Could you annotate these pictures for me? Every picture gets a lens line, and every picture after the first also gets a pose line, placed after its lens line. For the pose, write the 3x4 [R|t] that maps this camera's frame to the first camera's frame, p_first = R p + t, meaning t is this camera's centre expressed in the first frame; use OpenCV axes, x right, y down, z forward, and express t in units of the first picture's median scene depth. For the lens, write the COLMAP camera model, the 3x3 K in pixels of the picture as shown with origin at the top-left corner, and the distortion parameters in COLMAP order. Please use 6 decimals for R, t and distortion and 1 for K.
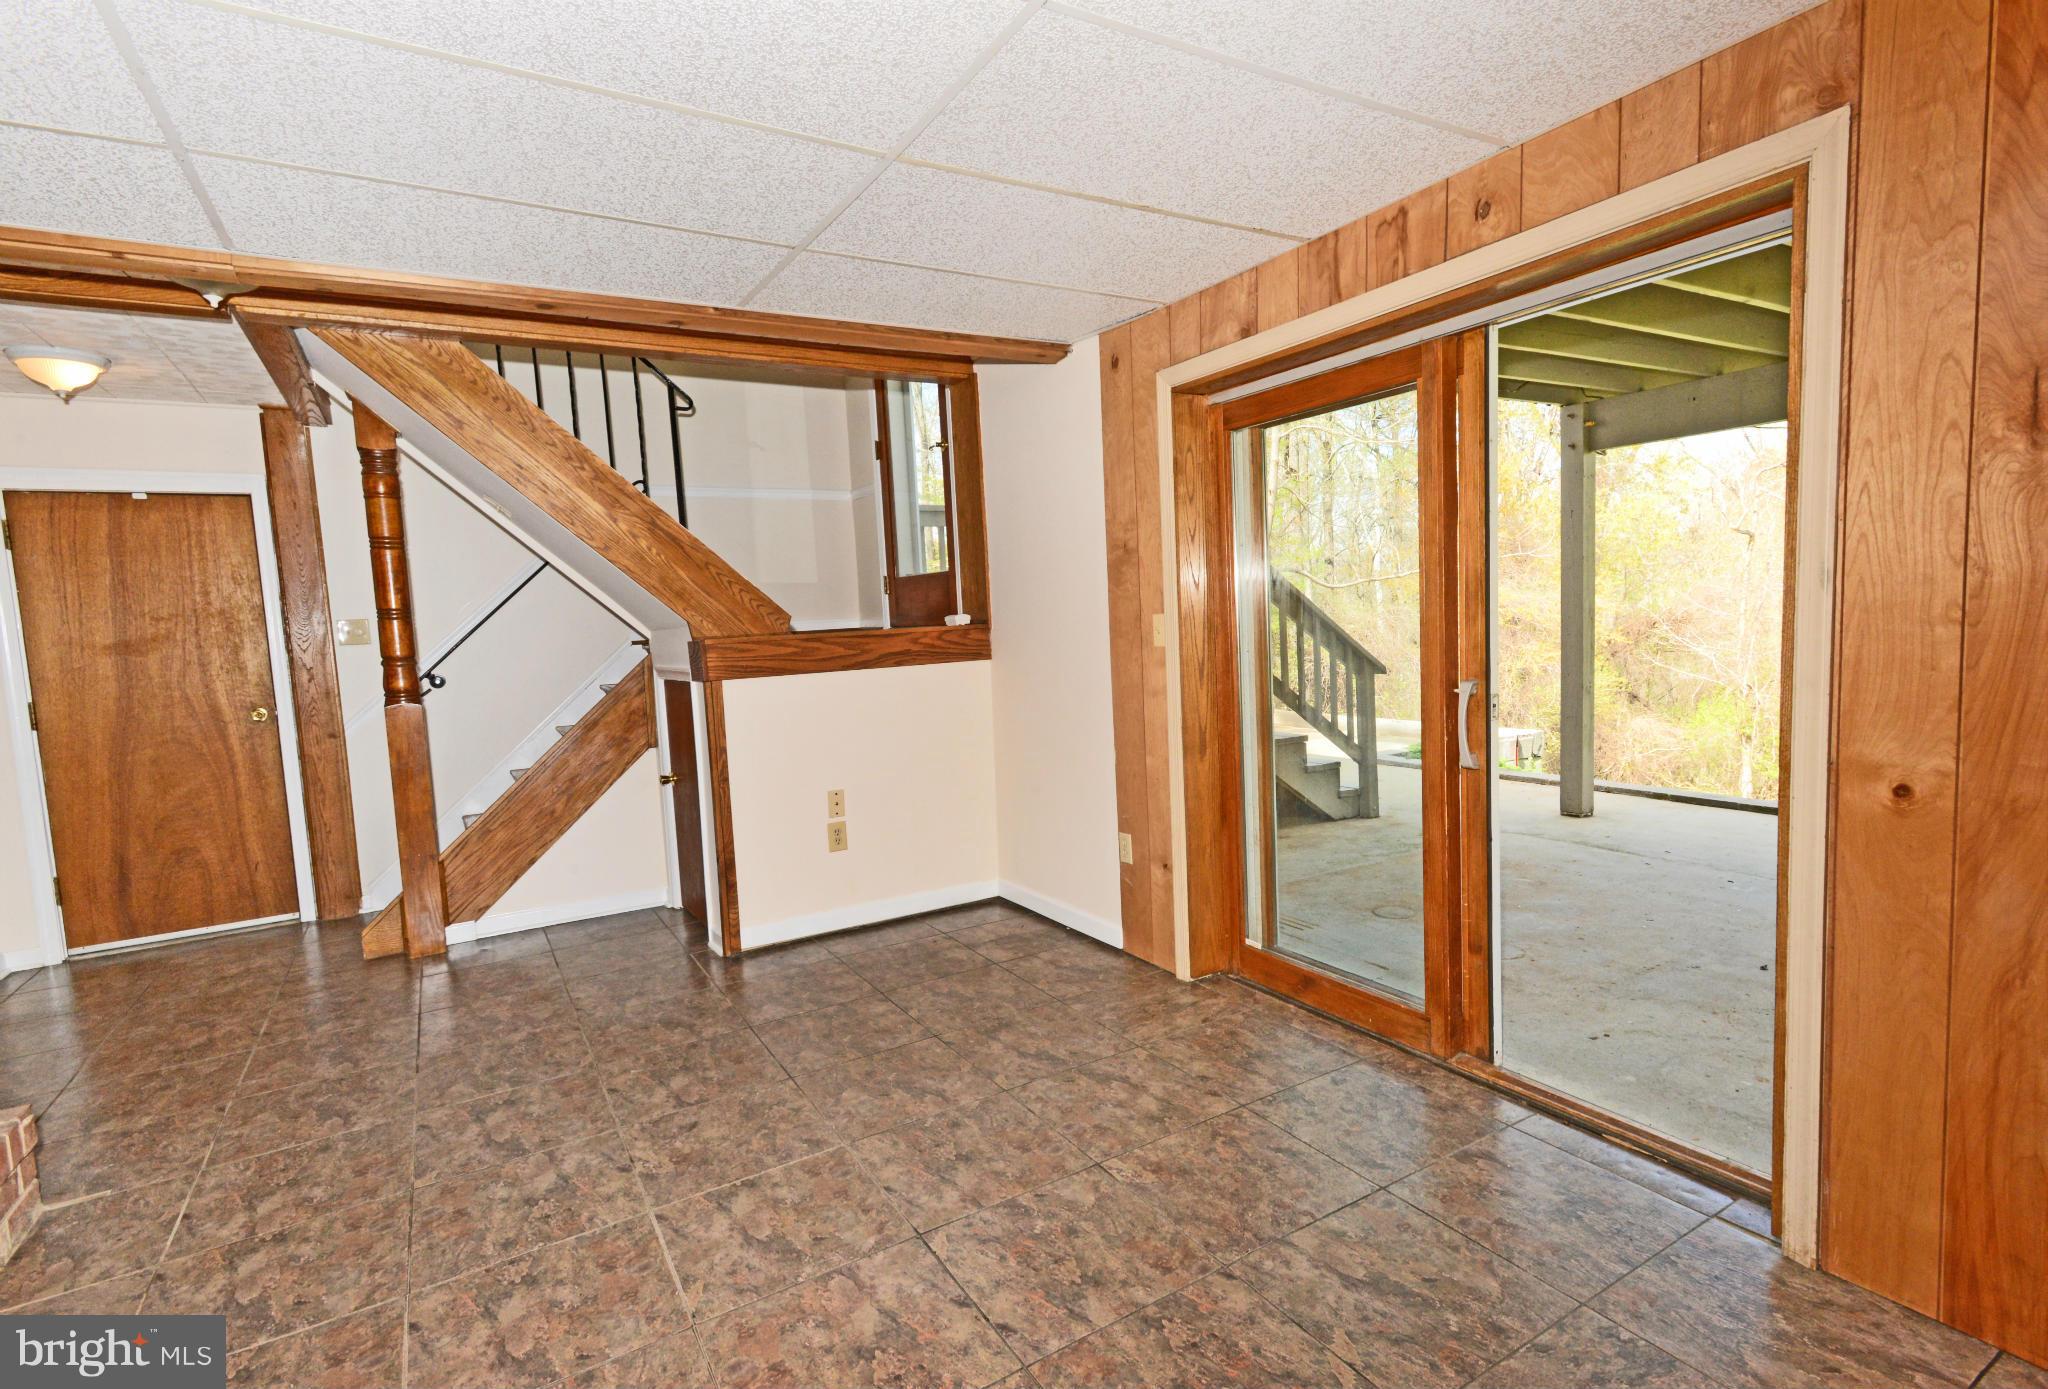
lens RADIAL K [[1018.8, 0, 1033.7], [0, 1018.8, 705.0], [0, 0, 1]] dist [0.016176, -0.000005]
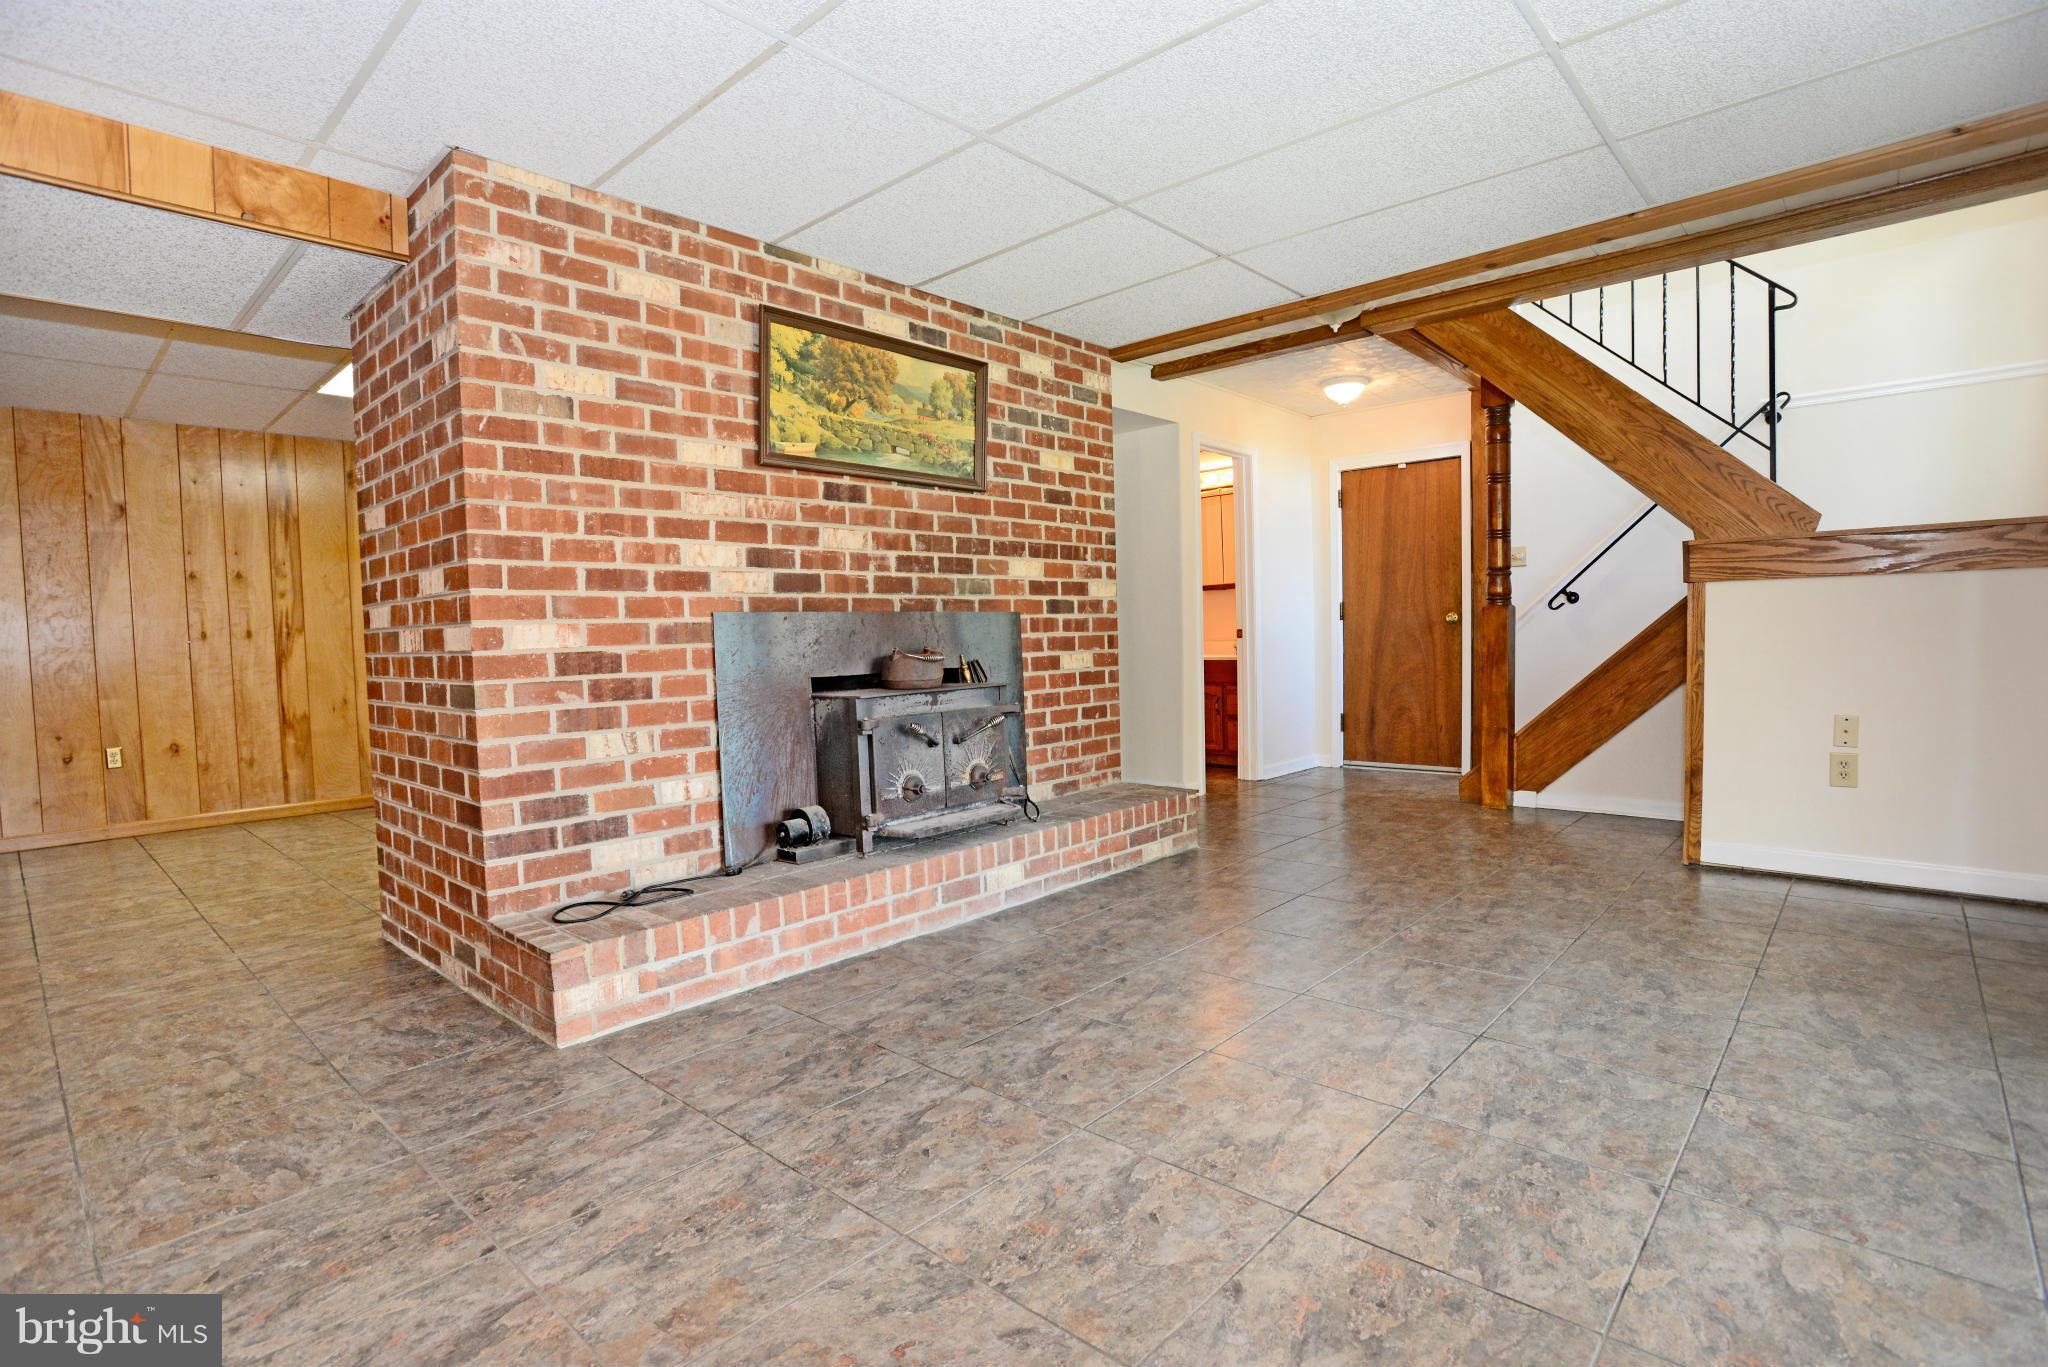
lens RADIAL K [[970.3, 0, 1032.2], [0, 970.3, 672.5], [0, 0, 1]] dist [-0.004860, -0.000236]
pose [[0.289387, 0.085992, -0.953342, 0.403764], [-0.082585, 0.994486, 0.064634, 0.055657], [0.953643, 0.060028, 0.294893, 0.115607]]
